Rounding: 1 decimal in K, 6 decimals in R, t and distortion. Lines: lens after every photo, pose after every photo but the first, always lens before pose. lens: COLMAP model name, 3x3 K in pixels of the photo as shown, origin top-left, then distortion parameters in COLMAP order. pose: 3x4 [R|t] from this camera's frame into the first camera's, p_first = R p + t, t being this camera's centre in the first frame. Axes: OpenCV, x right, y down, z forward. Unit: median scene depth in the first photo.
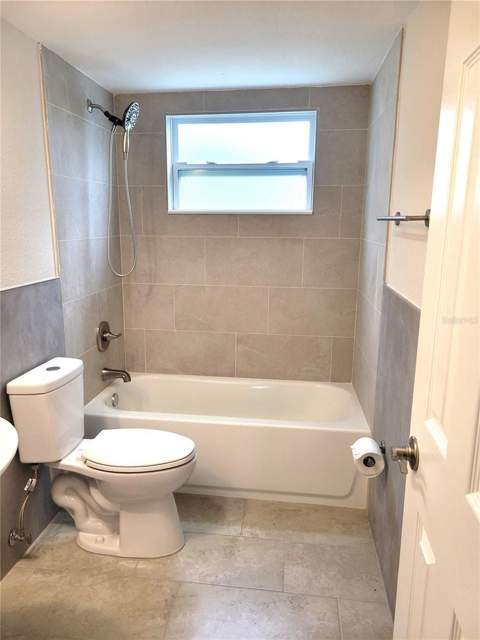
lens RADIAL K [[476.8, 0, 233.3], [0, 476.8, 328.9], [0, 0, 1]] dist [0.044571, -0.023405]
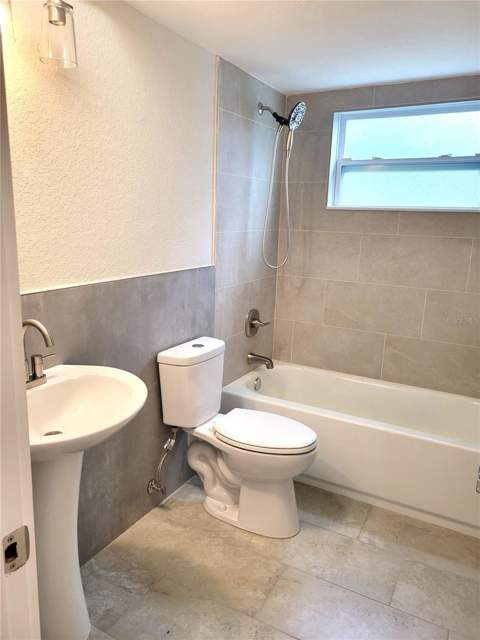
lens RADIAL K [[476.8, 0, 234.3], [0, 476.8, 320.2], [0, 0, 1]] dist [0.044571, -0.023405]
pose [[0.933068, 0.098625, -0.345915, 0.074368], [-0.101829, 0.994762, 0.008947, 0.004490], [0.344985, 0.026876, 0.938223, -0.016227]]
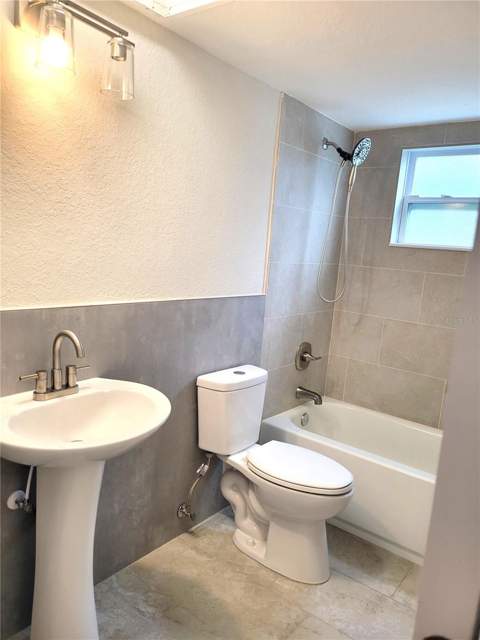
lens RADIAL K [[476.8, 0, 239.8], [0, 476.8, 324.5], [0, 0, 1]] dist [0.044571, -0.023405]
pose [[0.865706, 0.143967, -0.479403, 0.126632], [-0.180614, 0.983068, -0.030932, 0.005777], [0.466832, 0.113365, 0.877050, 0.011430]]
